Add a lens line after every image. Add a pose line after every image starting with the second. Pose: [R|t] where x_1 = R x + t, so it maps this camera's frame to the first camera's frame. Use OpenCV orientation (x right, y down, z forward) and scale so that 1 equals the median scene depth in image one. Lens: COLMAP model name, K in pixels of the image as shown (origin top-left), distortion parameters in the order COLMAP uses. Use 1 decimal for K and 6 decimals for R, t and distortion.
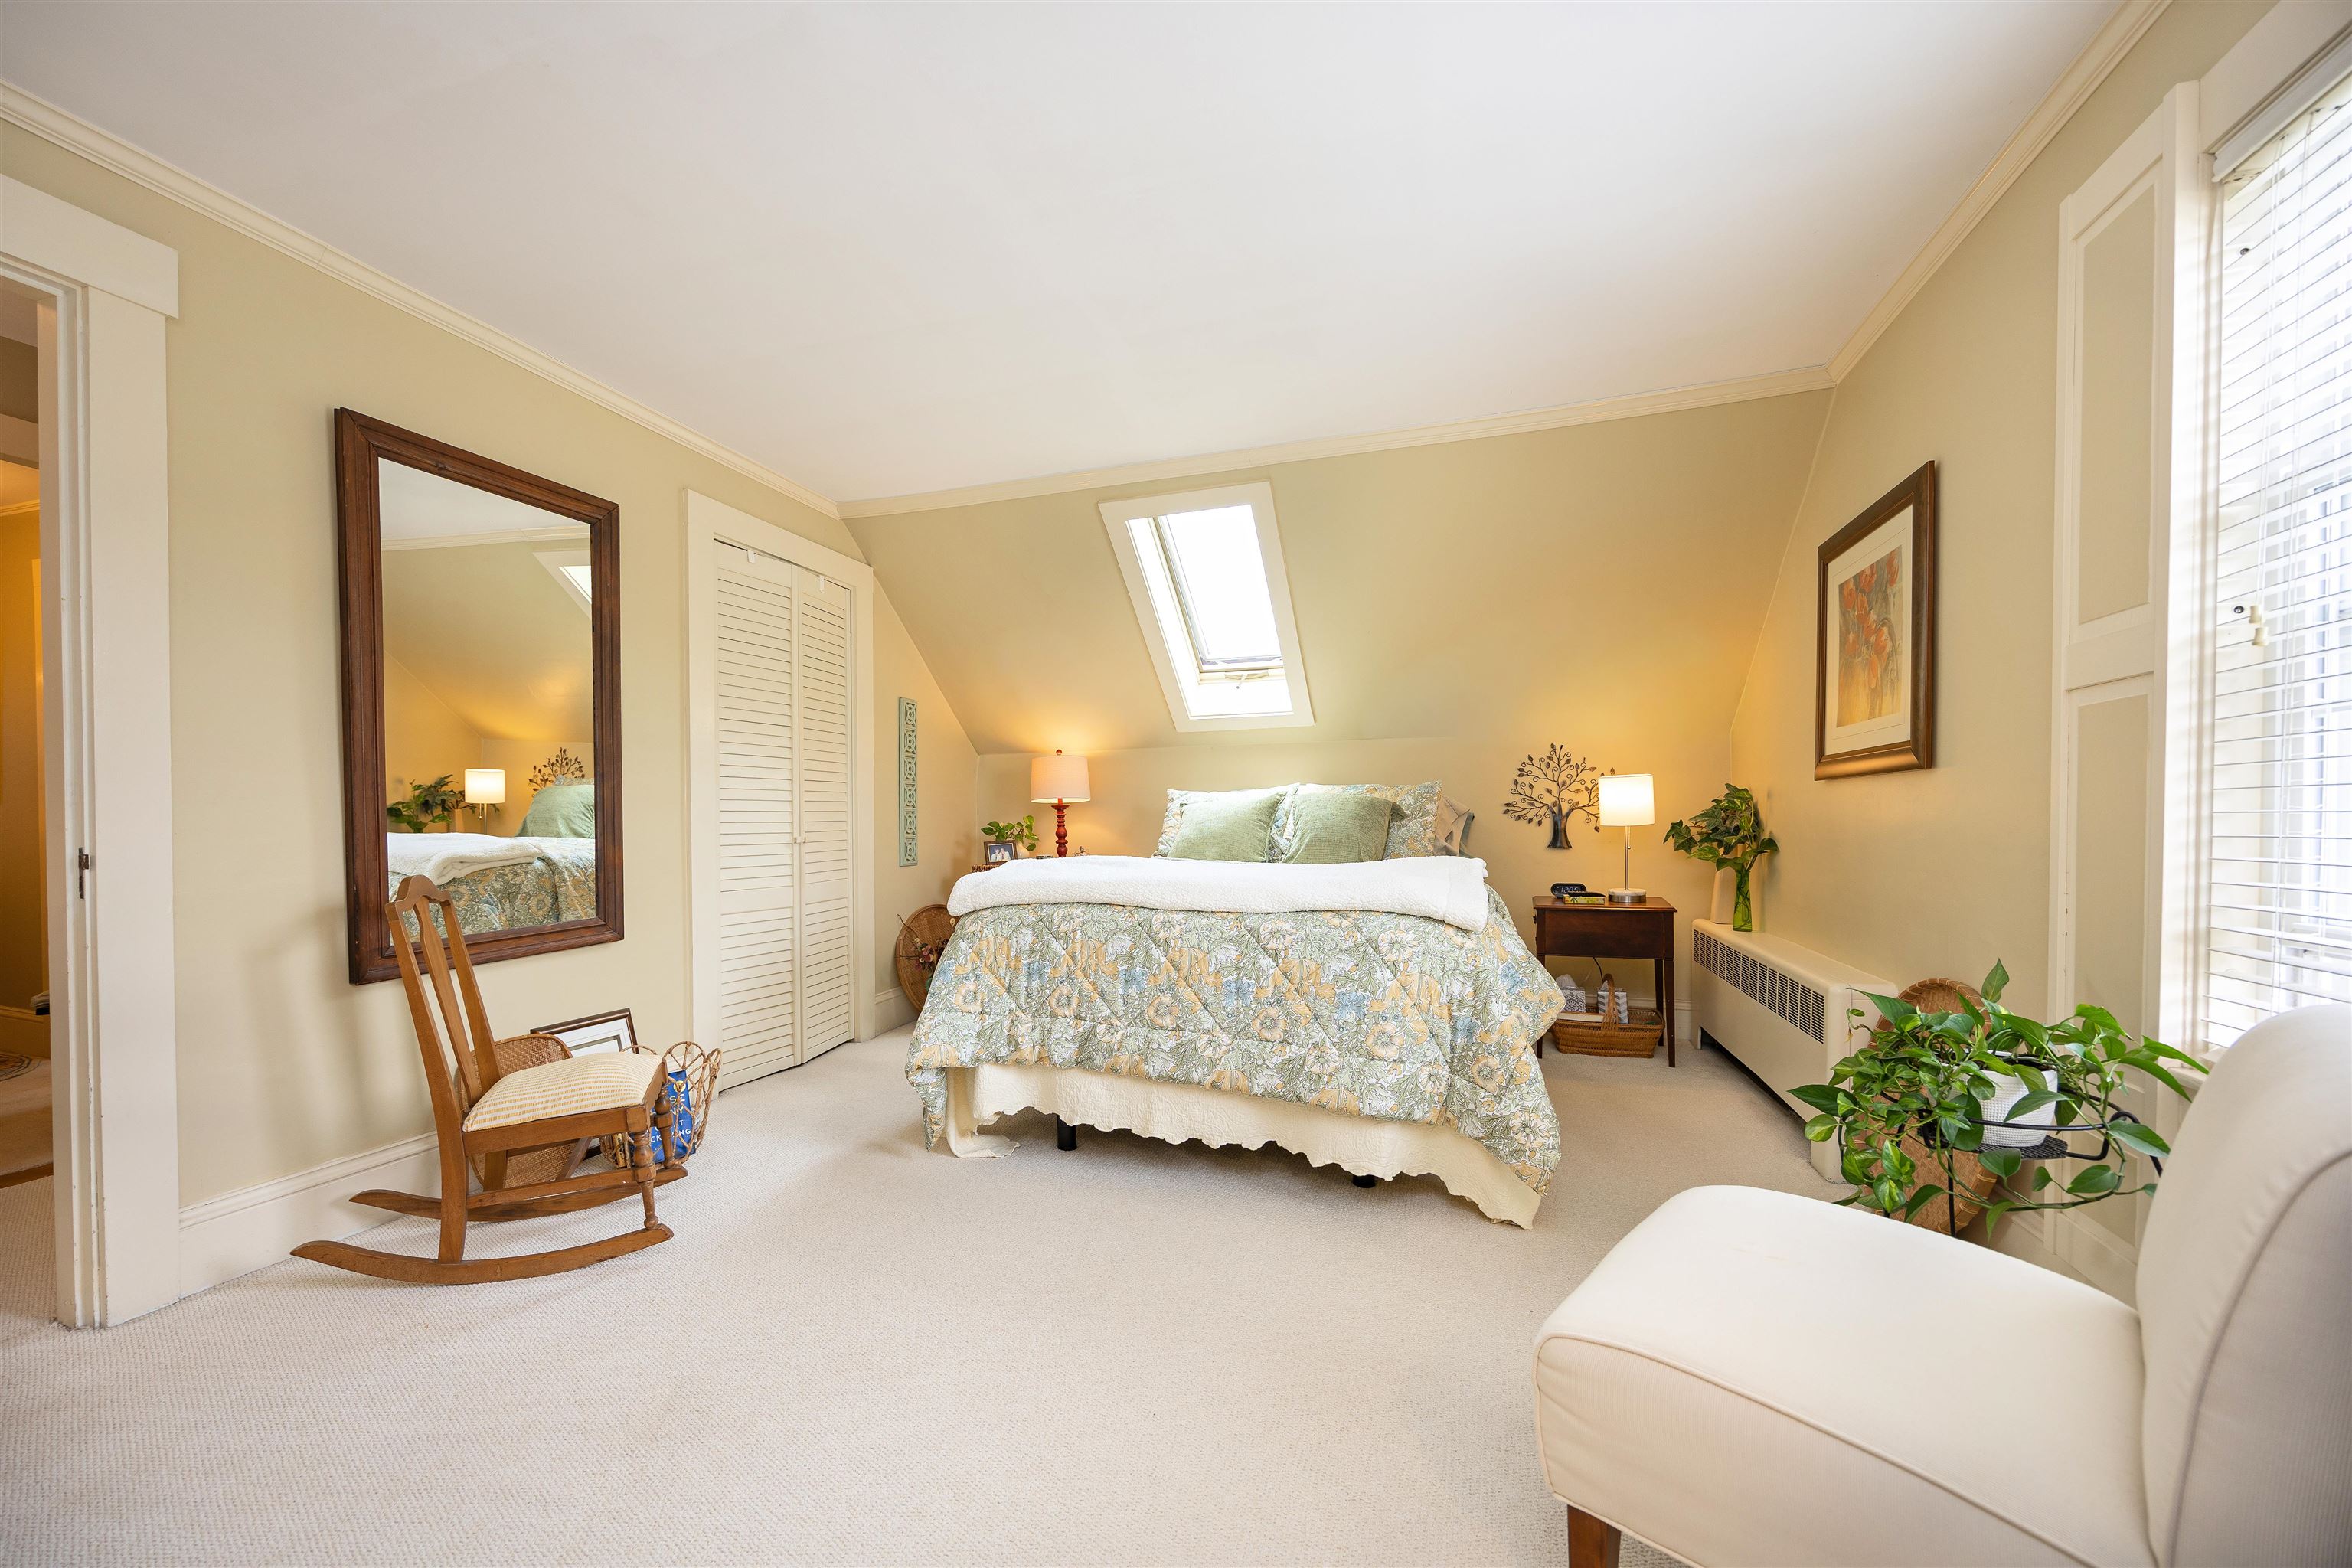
lens RADIAL K [[925.2, 0, 1121.4], [0, 925.2, 833.9], [0, 0, 1]] dist [-0.000540, 0.000965]
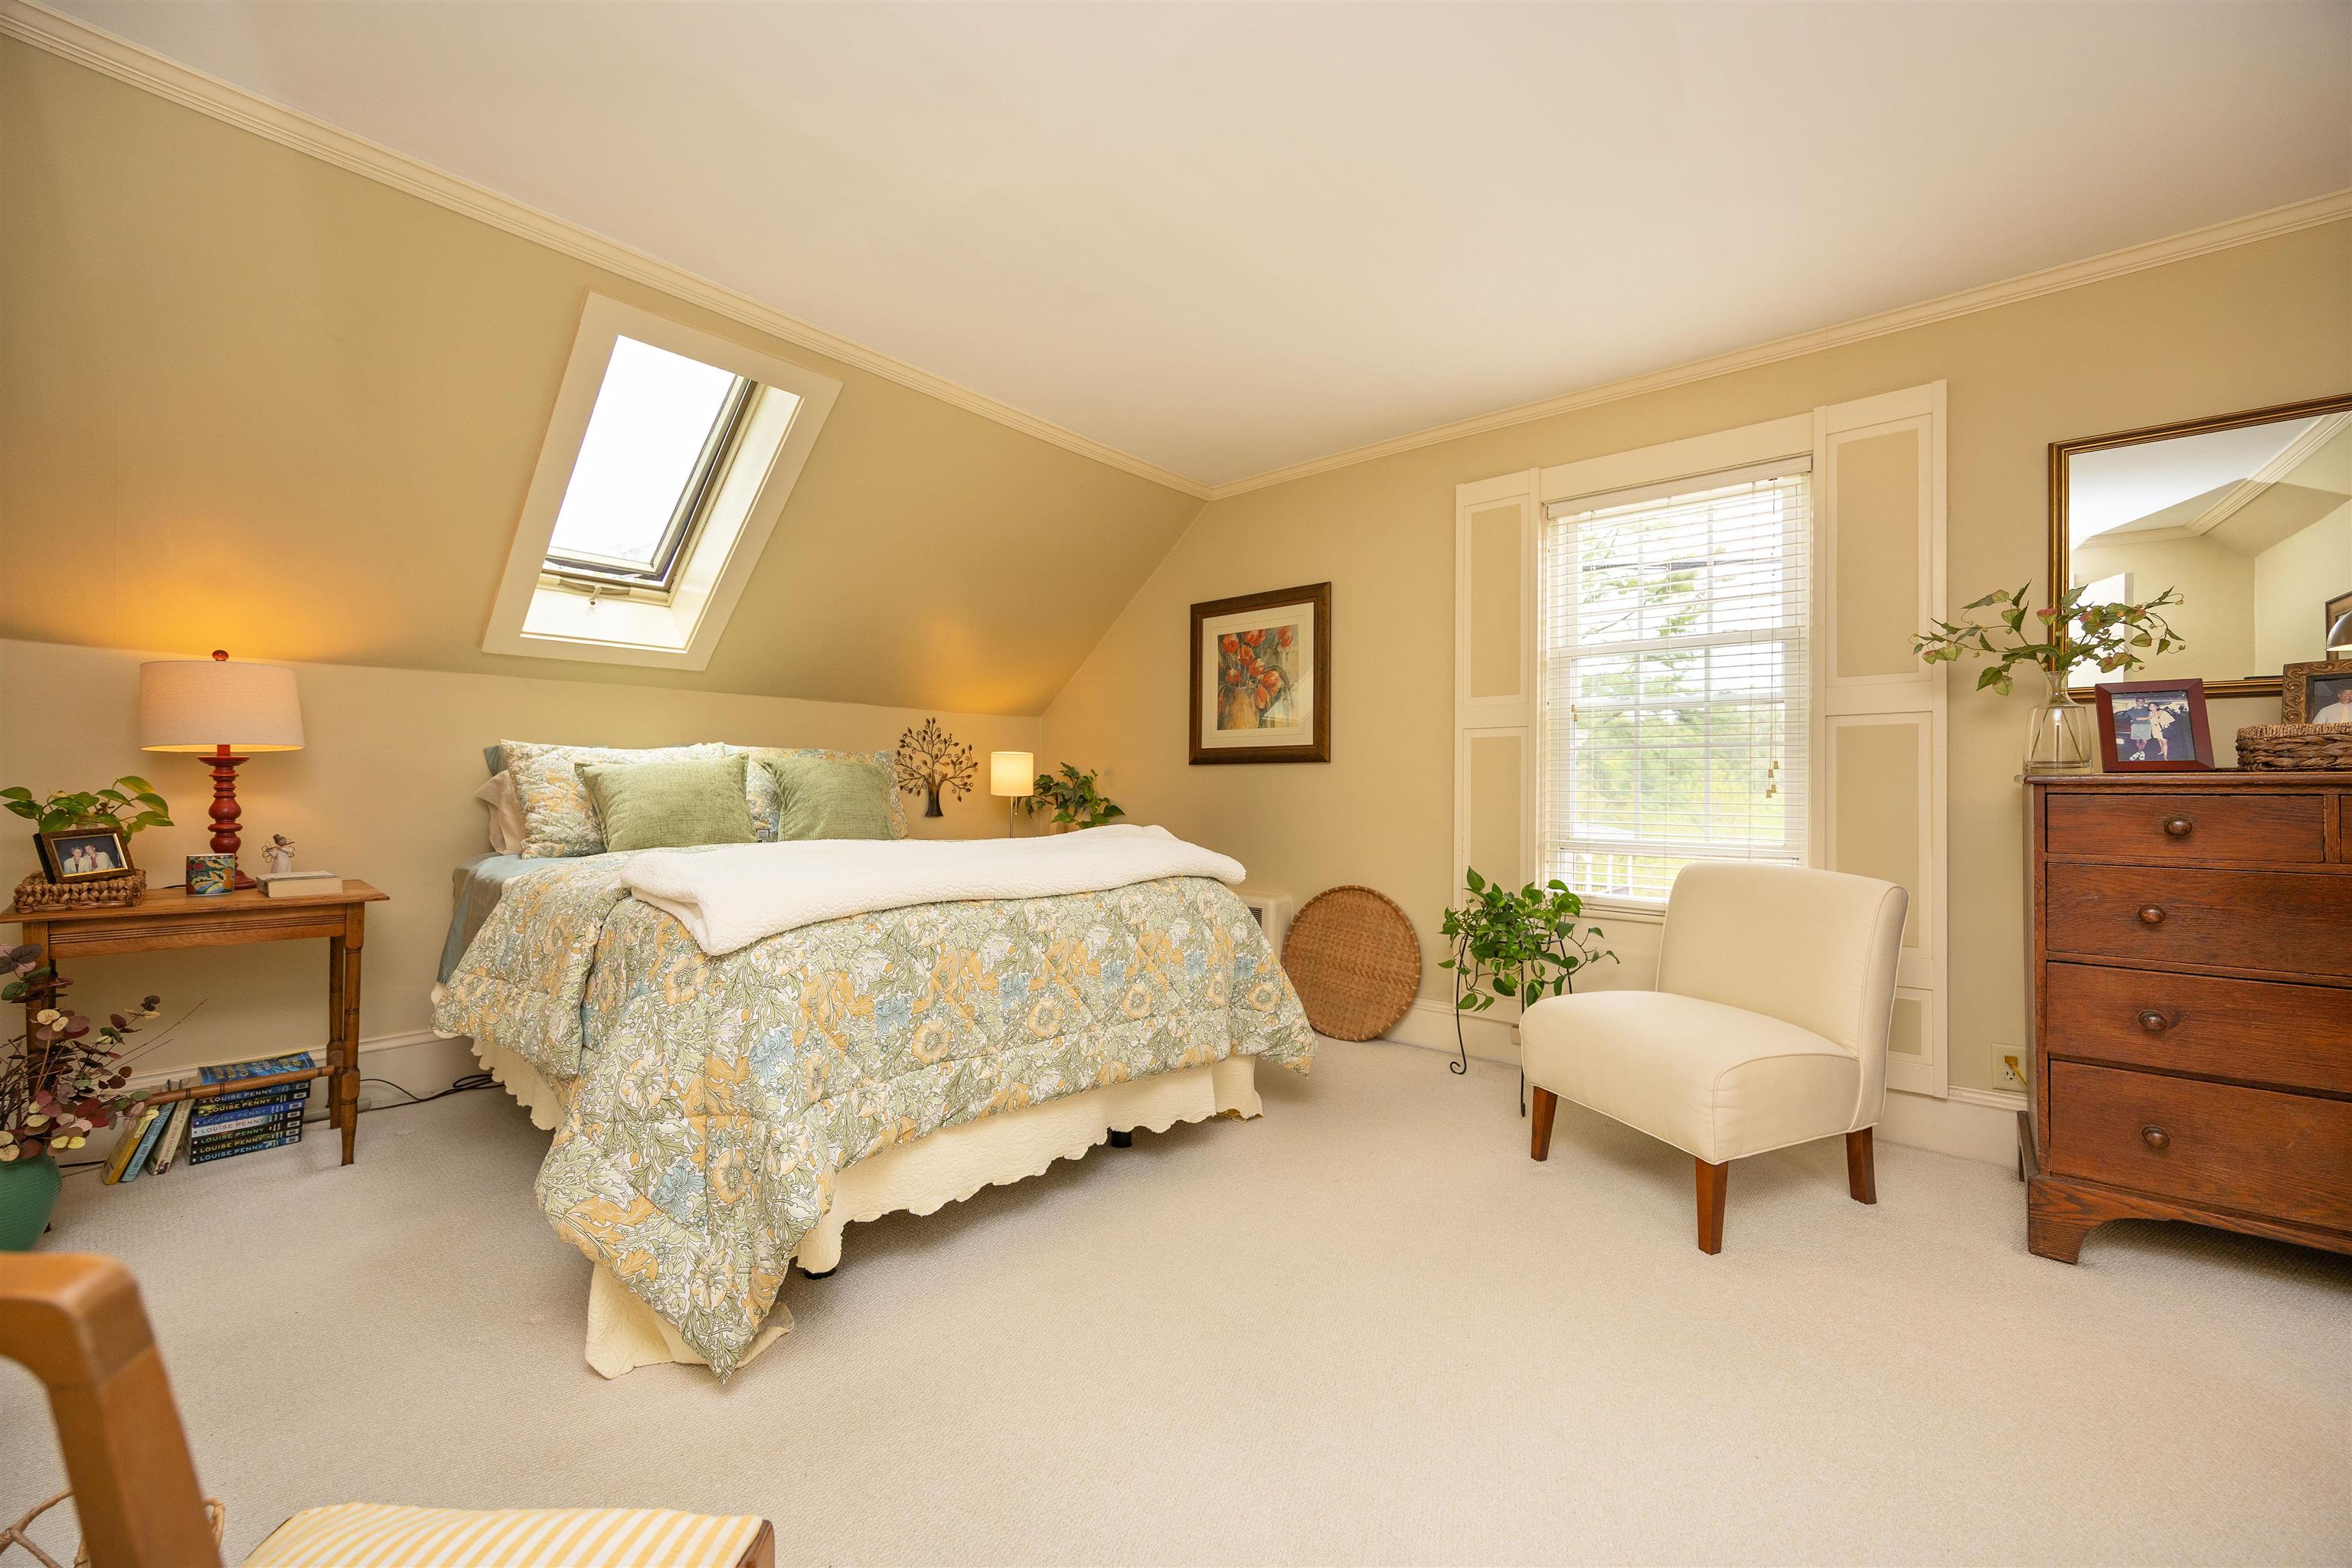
lens RADIAL K [[925.2, 0, 1169.4], [0, 925.2, 780.8], [0, 0, 1]] dist [-0.000540, 0.000965]
pose [[0.345970, 0.013413, 0.938150, -0.672622], [0.007818, 0.999822, -0.017178, -0.008258], [-0.938213, 0.013277, 0.345804, 0.572871]]
